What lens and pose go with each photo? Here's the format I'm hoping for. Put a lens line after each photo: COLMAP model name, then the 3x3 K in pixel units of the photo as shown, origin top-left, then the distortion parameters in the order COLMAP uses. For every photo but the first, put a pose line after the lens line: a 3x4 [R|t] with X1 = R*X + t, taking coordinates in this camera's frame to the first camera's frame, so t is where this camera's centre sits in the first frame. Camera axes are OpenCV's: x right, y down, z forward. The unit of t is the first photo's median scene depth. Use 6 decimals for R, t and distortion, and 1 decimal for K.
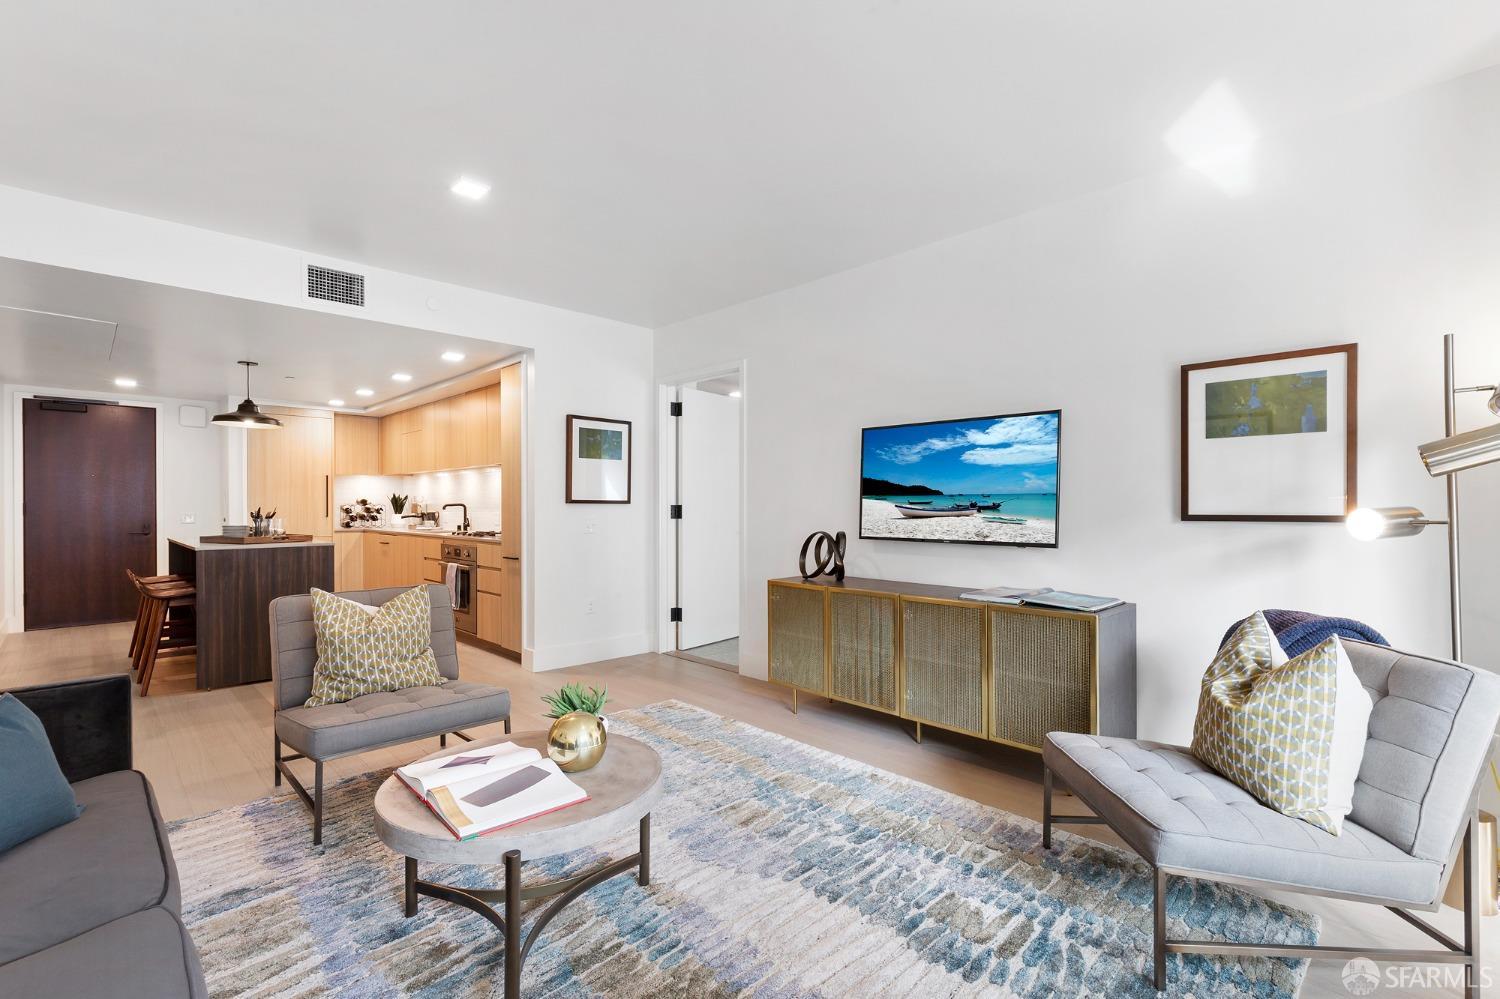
lens RADIAL K [[680.6, 0, 750.5], [0, 680.6, 505.6], [0, 0, 1]] dist [0.003322, 0.000147]
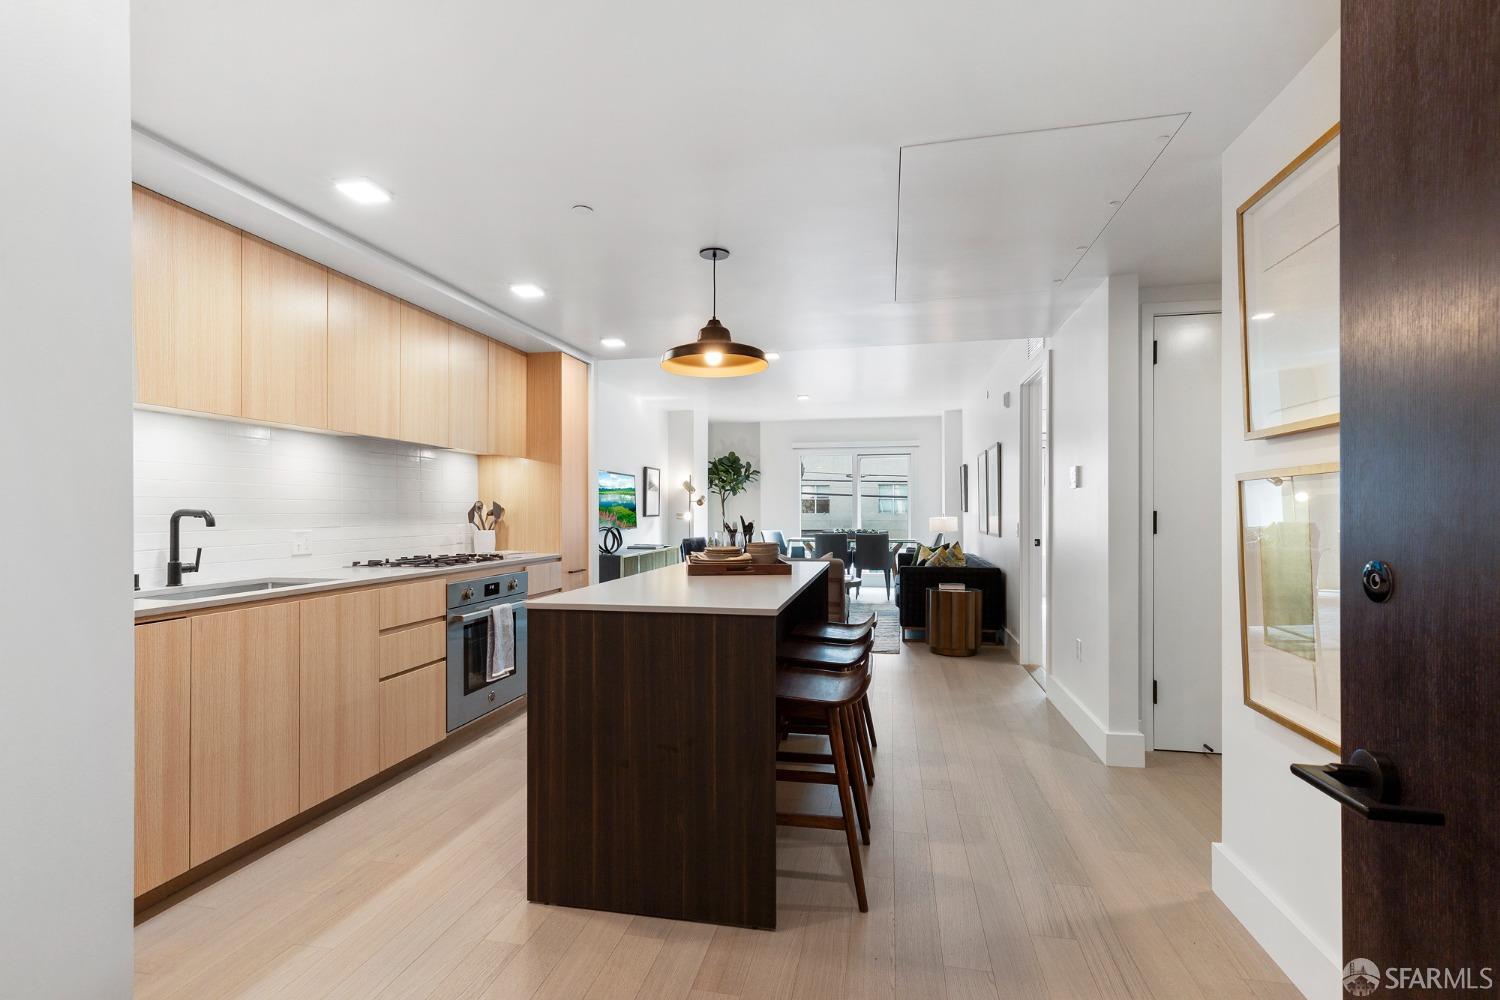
lens RADIAL K [[692.5, 0, 753.6], [0, 692.5, 508.2], [0, 0, 1]] dist [0.002569, 0.000084]
pose [[-0.562473, 0.003728, 0.826807, -1.344324], [0.002618, 0.999993, -0.002728, -0.003452], [-0.826811, 0.000630, -0.562479, 1.427671]]
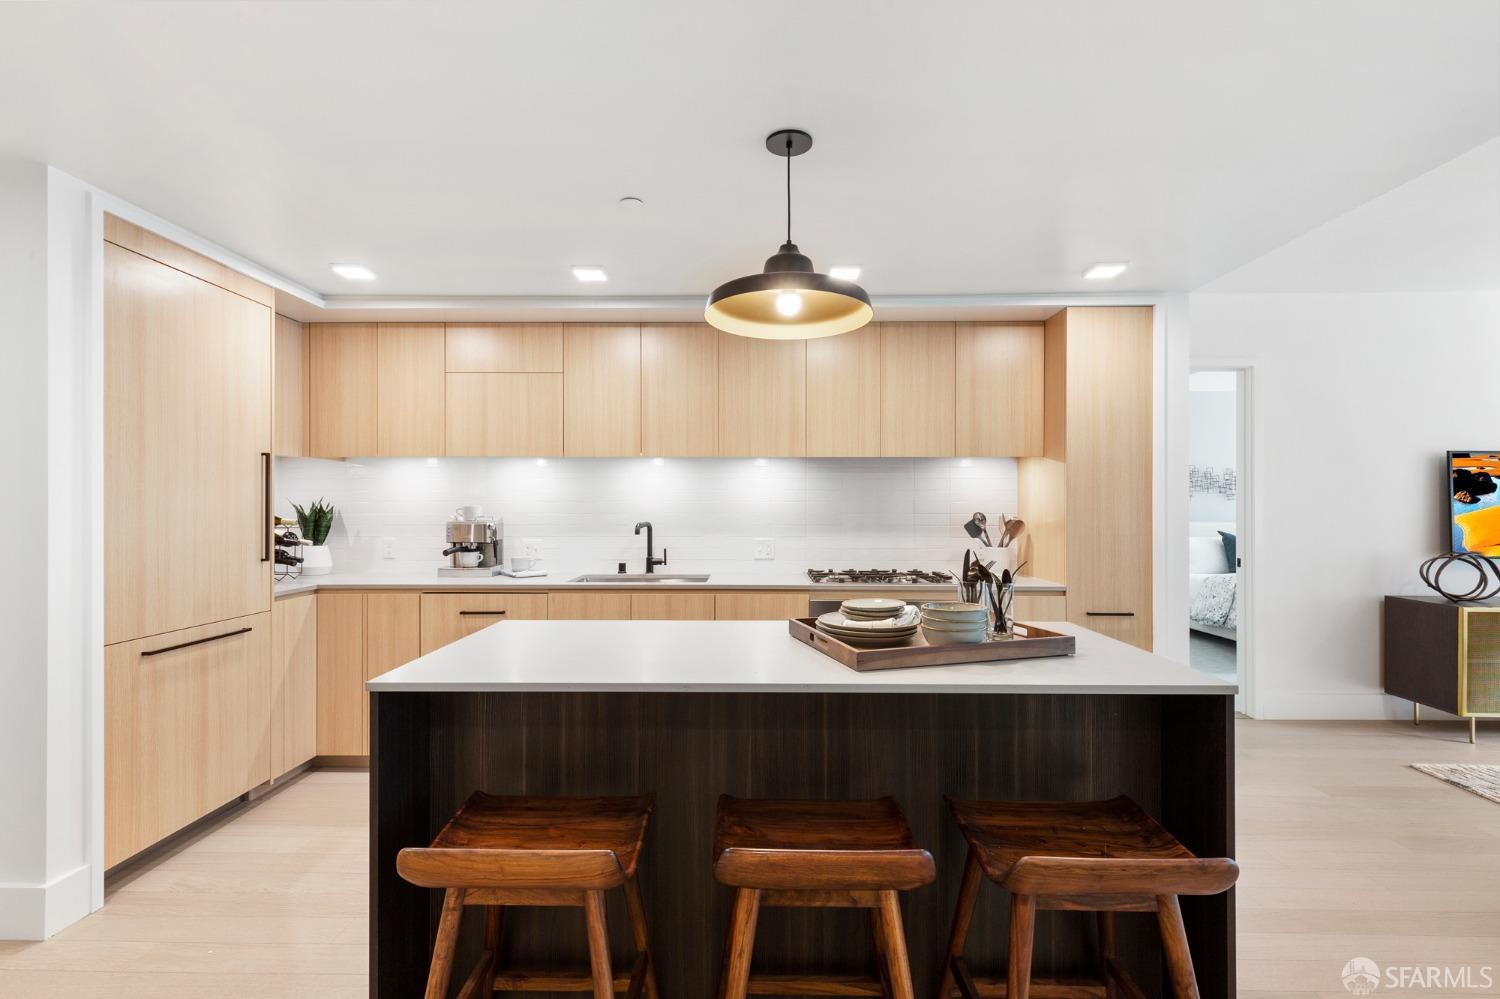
lens RADIAL K [[673.2, 0, 752.2], [0, 673.2, 502.4], [0, 0, 1]] dist [0.005003, 0.000169]
pose [[0.711750, 0.004645, 0.702417, -1.101890], [-0.000696, 0.999982, -0.005907, -0.022872], [-0.702432, 0.003715, 0.711741, 0.853137]]
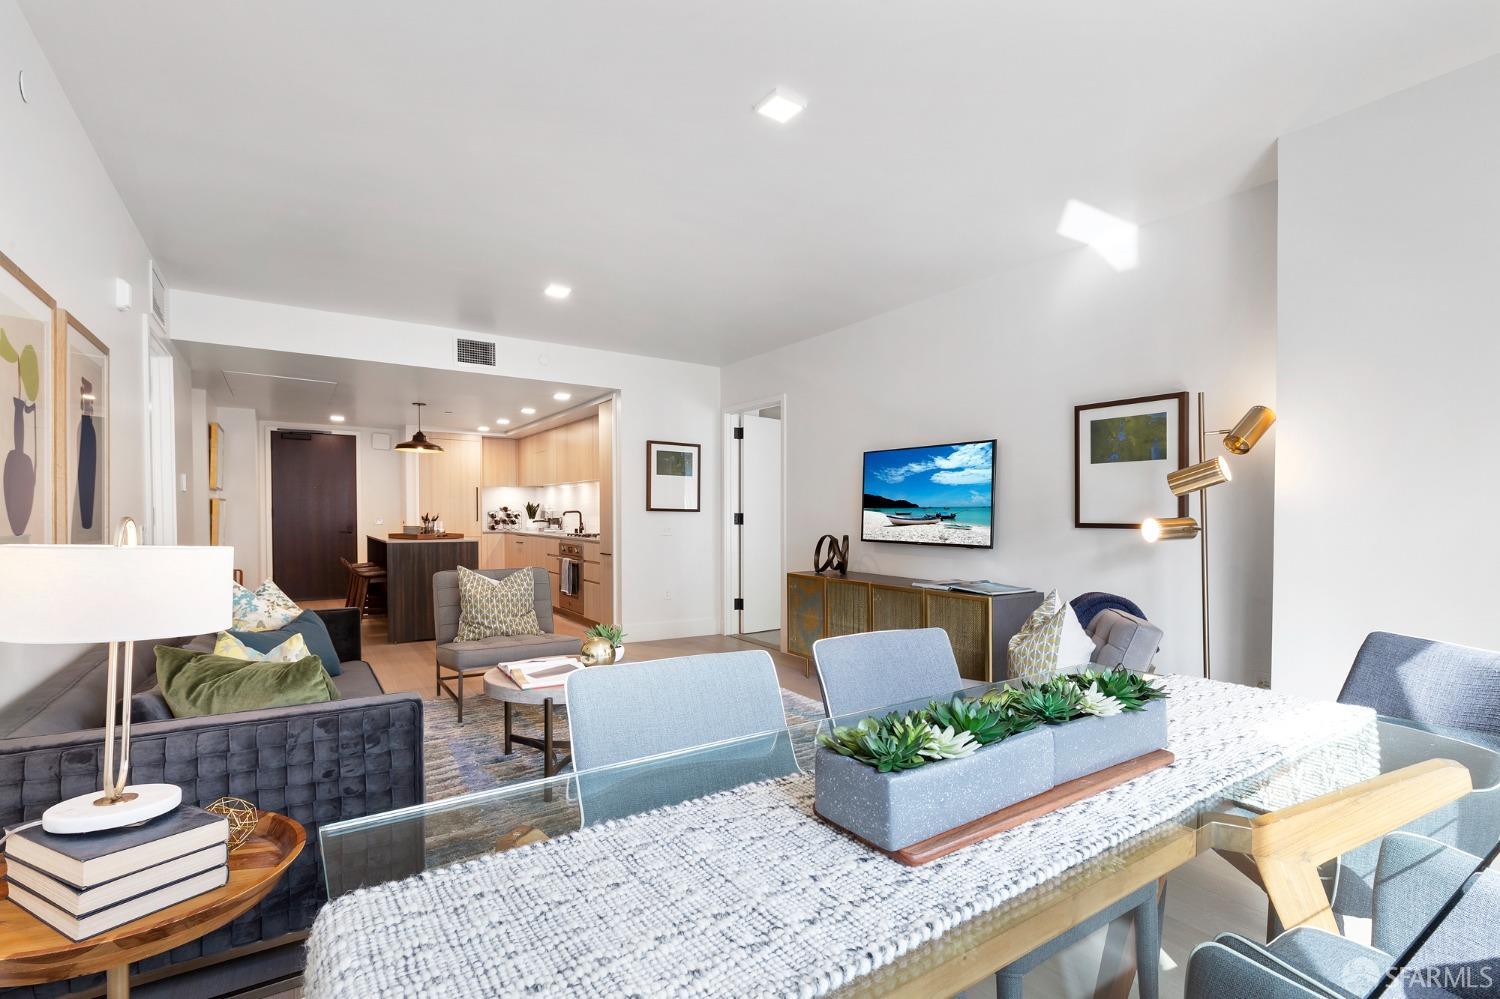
lens RADIAL K [[691.9, 0, 764.7], [0, 691.9, 533.9], [0, 0, 1]] dist [0.002218, 0.000241]
pose [[0.984926, 0.012341, -0.172535, 0.179096], [-0.007531, 0.999565, 0.028503, 0.000674], [0.172812, -0.026774, 0.984591, -0.241681]]
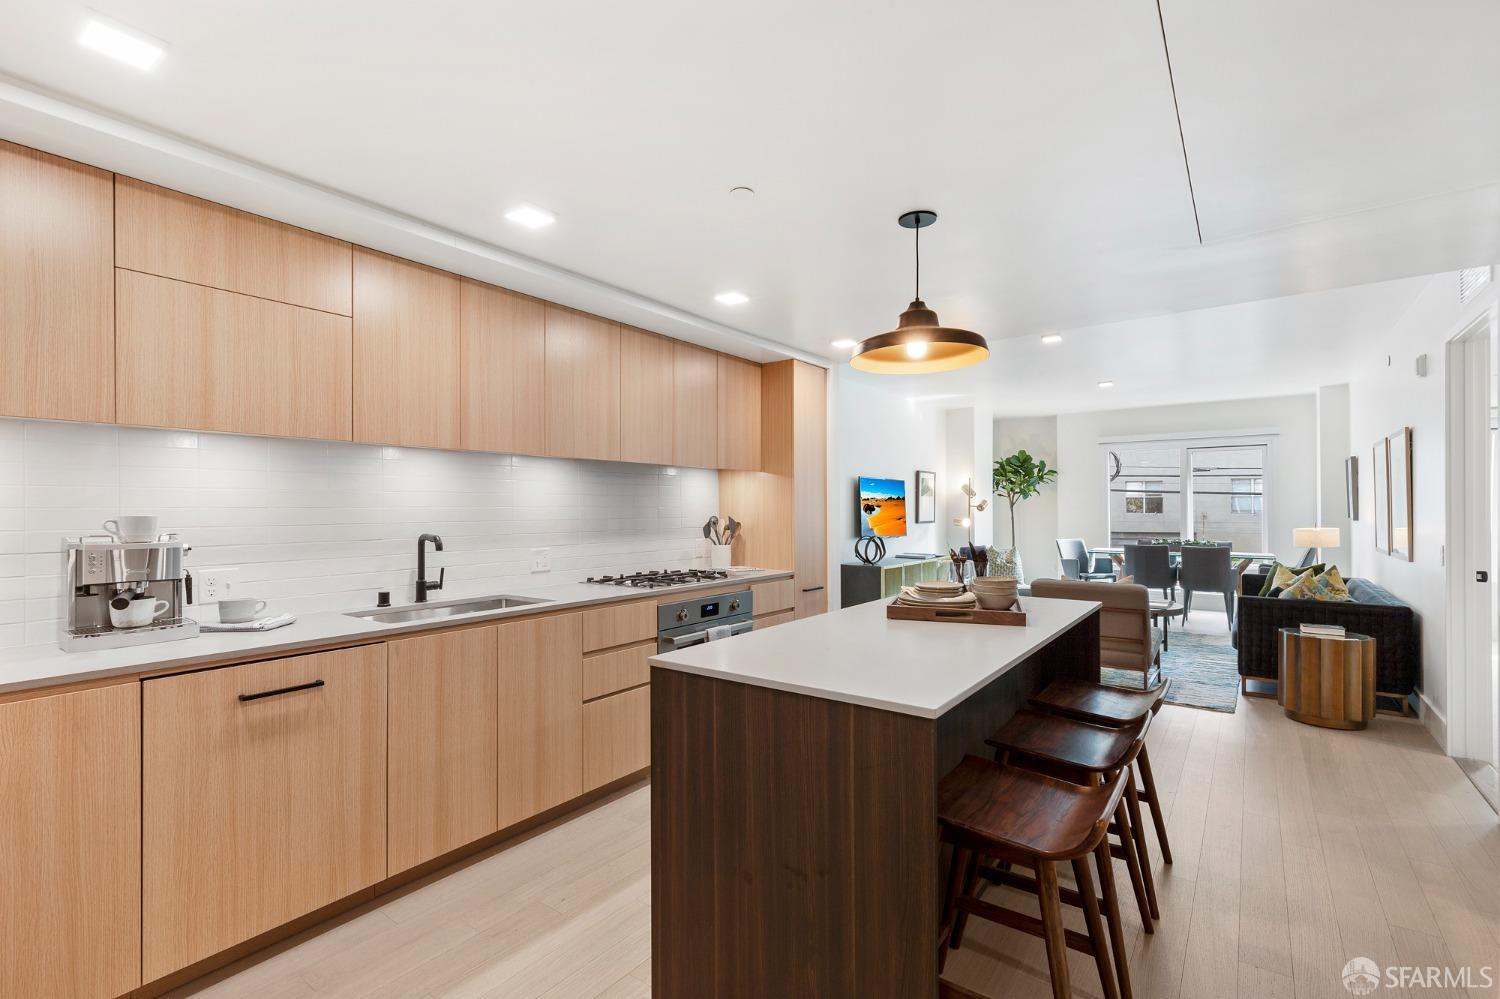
lens RADIAL K [[676.0, 0, 753.8], [0, 676.0, 504.6], [0, 0, 1]] dist [0.003501, -0.000321]
pose [[-0.156907, 0.006093, 0.987595, -1.271369], [0.003200, 0.999979, -0.005661, -0.026269], [-0.987608, 0.002272, -0.156923, 1.300875]]
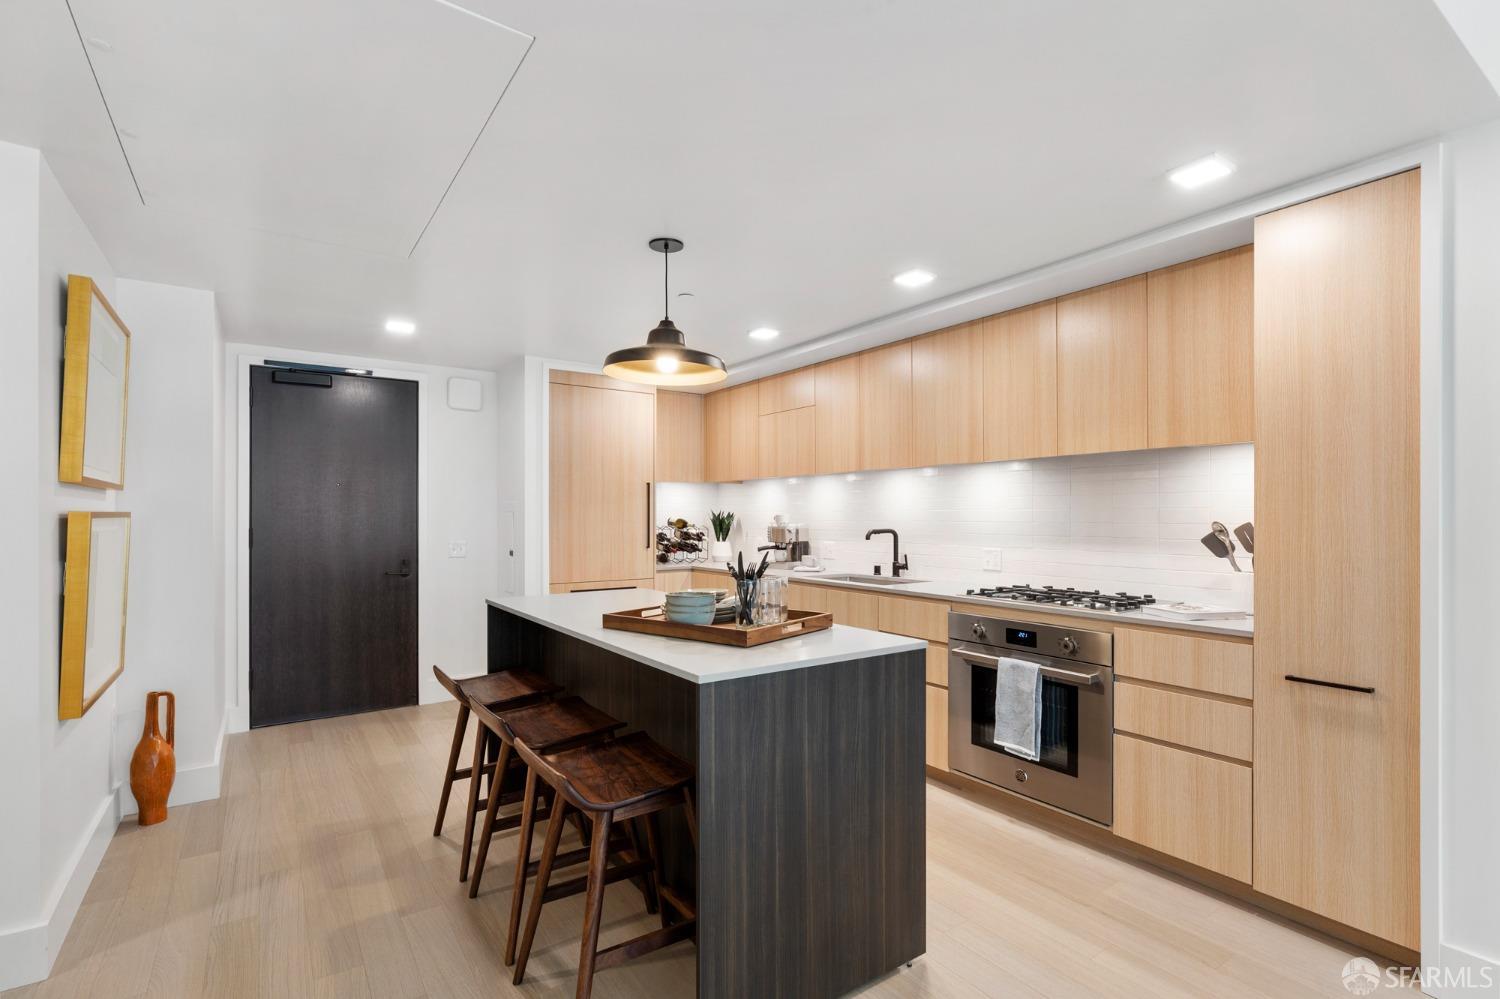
lens RADIAL K [[710.7, 0, 751.5], [0, 710.7, 516.3], [0, 0, 1]] dist [-0.001756, -0.000357]
pose [[0.984509, 0.000848, -0.175332, -0.656344], [-0.000987, 0.999999, -0.000705, -0.020077], [0.175331, 0.000867, 0.984509, 0.581087]]
